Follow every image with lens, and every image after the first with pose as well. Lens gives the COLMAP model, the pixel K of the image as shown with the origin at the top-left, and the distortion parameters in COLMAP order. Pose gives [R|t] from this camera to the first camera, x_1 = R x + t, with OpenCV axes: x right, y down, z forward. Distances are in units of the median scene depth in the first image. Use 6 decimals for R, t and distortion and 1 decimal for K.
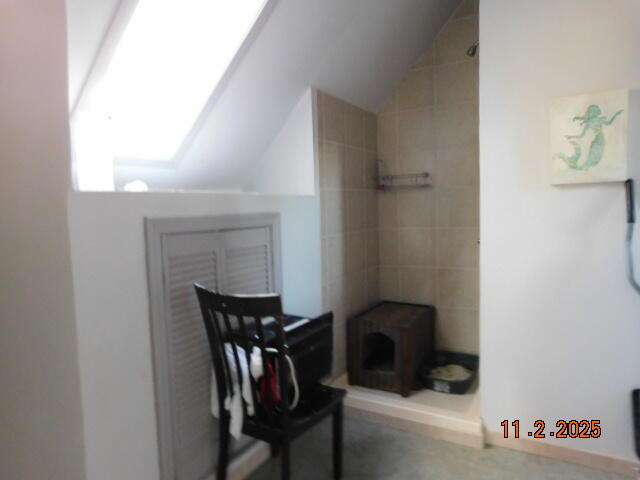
lens RADIAL K [[432.9, 0, 322.1], [0, 432.9, 234.3], [0, 0, 1]] dist [-0.057508, 0.065463]
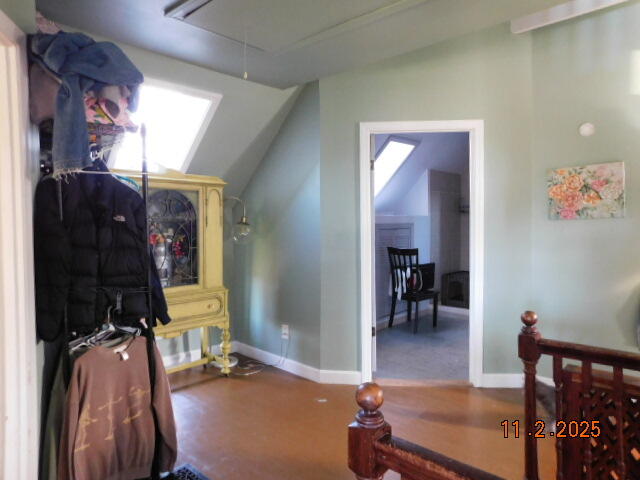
lens RADIAL K [[432.9, 0, 322.1], [0, 432.9, 234.3], [0, 0, 1]] dist [-0.057508, 0.065463]
pose [[0.972233, 0.029728, -0.232117, -0.034730], [-0.035898, 0.999104, -0.022404, 0.090325], [0.231243, 0.030115, 0.972430, -1.554586]]
